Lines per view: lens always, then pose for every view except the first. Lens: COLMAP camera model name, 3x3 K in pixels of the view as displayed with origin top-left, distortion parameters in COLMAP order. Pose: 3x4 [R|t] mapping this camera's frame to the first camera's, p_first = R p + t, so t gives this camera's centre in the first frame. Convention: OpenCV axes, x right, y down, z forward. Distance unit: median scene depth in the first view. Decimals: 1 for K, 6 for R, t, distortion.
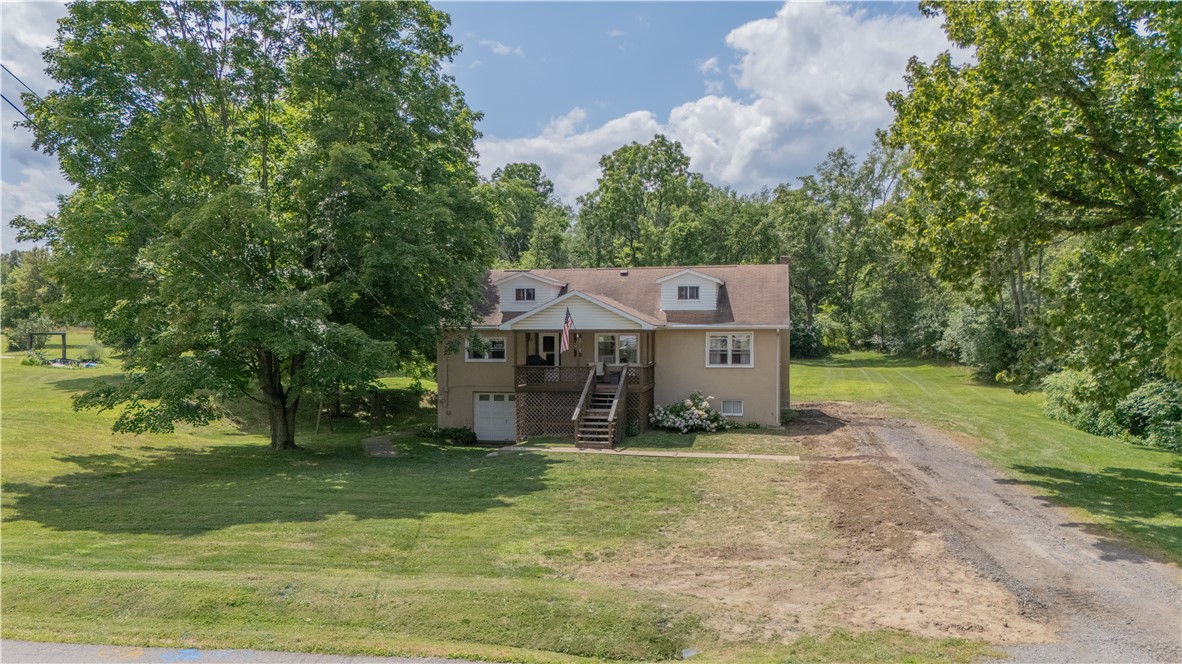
lens RADIAL K [[947.7, 0, 591.0], [0, 947.7, 332.0], [0, 0, 1]] dist [0.087154, -0.113771]
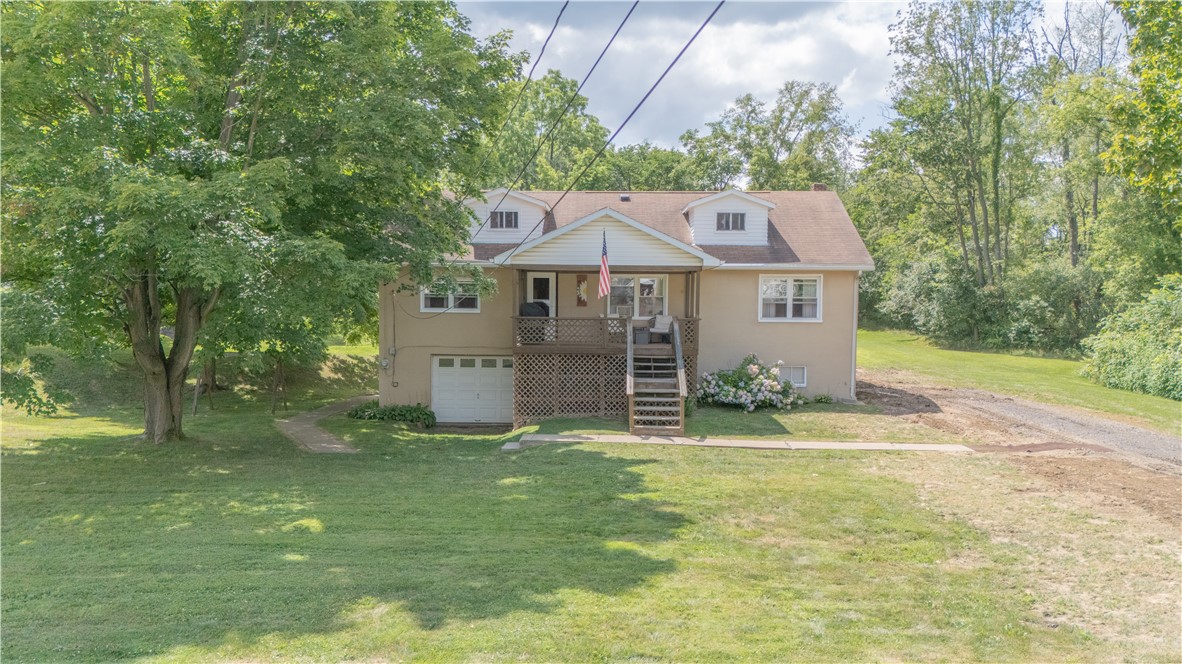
lens RADIAL K [[971.4, 0, 581.7], [0, 971.4, 297.7], [0, 0, 1]] dist [0.040685, 0.000565]
pose [[0.986207, 0.010781, 0.165166, -0.148581], [-0.010474, 0.999941, -0.002726, 0.023277], [-0.165185, 0.000959, 0.986262, 0.289582]]
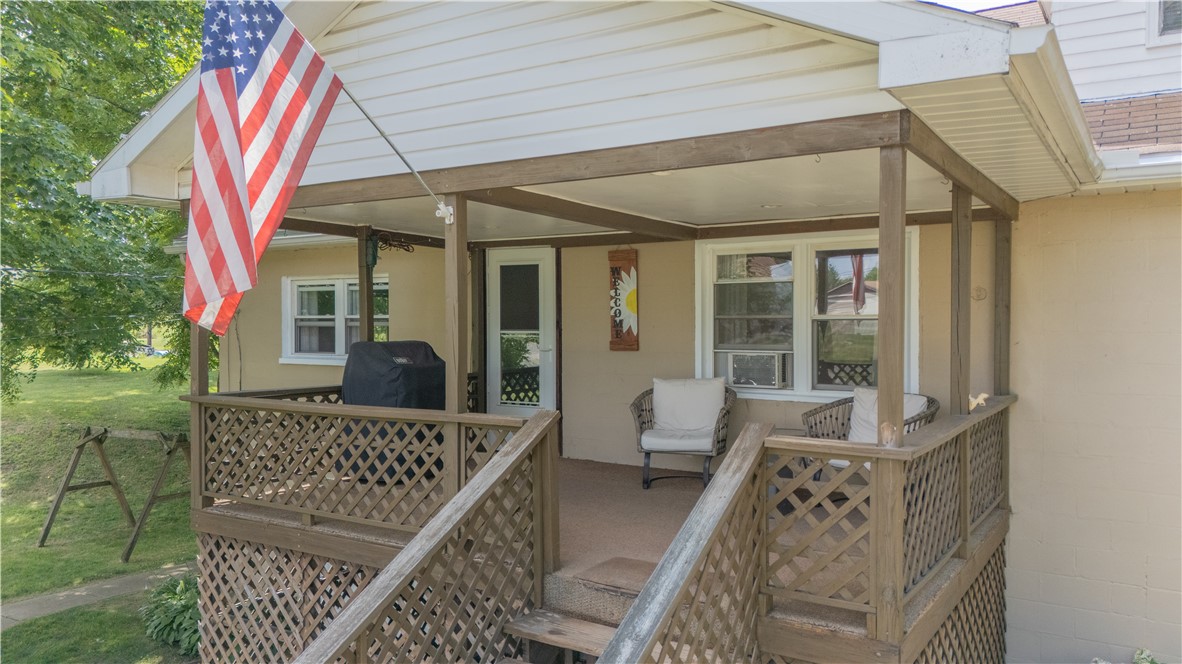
lens RADIAL K [[947.7, 0, 591.0], [0, 947.7, 332.0], [0, 0, 1]] dist [0.087154, -0.113771]
pose [[0.940575, 0.001540, -0.339583, 0.057427], [0.005161, 0.999809, 0.018828, 0.018662], [0.339548, -0.019462, 0.940388, 0.847393]]
